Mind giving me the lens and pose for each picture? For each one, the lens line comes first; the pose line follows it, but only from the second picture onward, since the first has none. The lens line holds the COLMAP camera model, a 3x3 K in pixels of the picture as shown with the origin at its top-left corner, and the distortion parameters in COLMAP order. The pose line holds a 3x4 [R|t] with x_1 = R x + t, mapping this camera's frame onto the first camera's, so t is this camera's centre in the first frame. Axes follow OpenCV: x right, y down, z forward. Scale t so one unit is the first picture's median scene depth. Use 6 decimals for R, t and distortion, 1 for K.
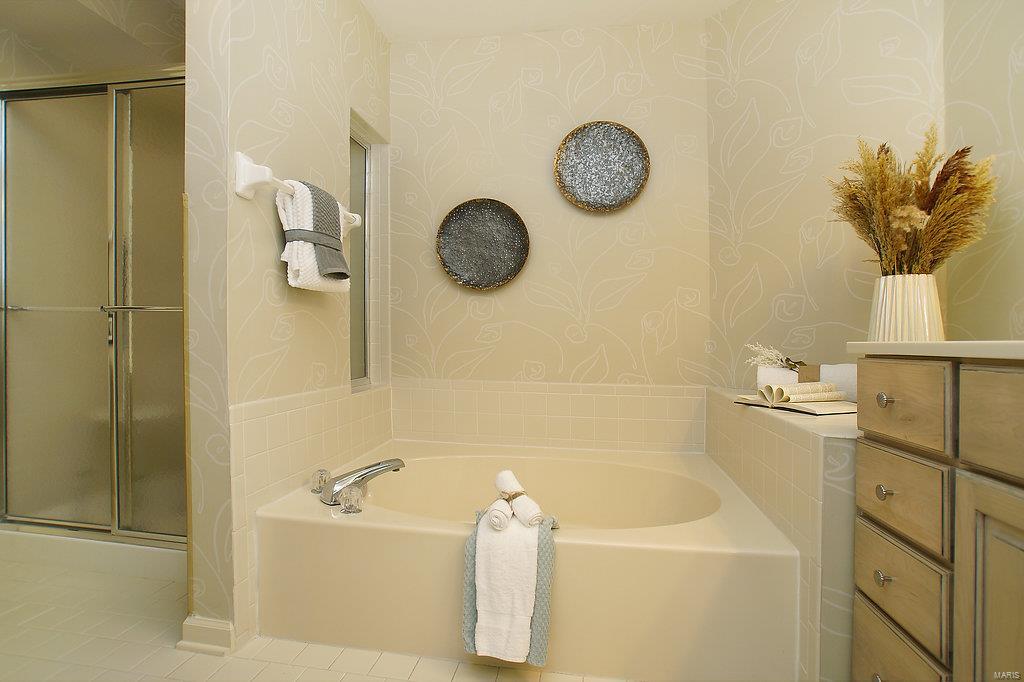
lens RADIAL K [[491.0, 0, 512.0], [0, 491.0, 341.0], [0, 0, 1]] dist [-0.032436, 0.000359]
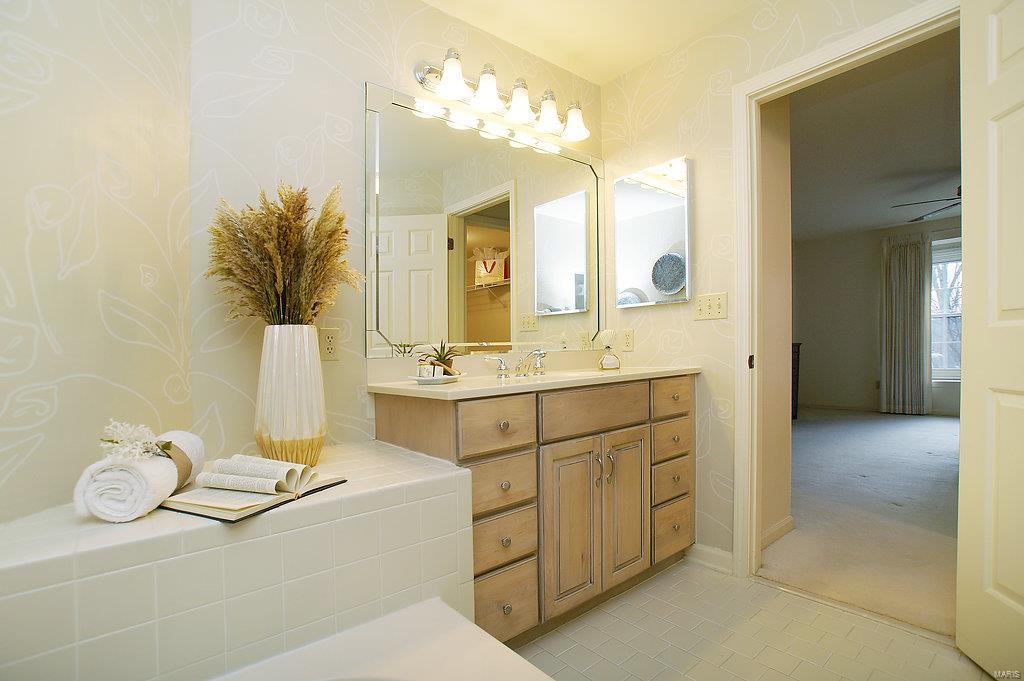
lens RADIAL K [[491.0, 0, 512.0], [0, 491.0, 340.5], [0, 0, 1]] dist [-0.032436, 0.000359]
pose [[-0.751483, -0.003247, 0.659745, -0.297390], [0.008440, 0.999859, 0.014535, -0.190500], [-0.659699, 0.016492, -0.751349, 2.479961]]
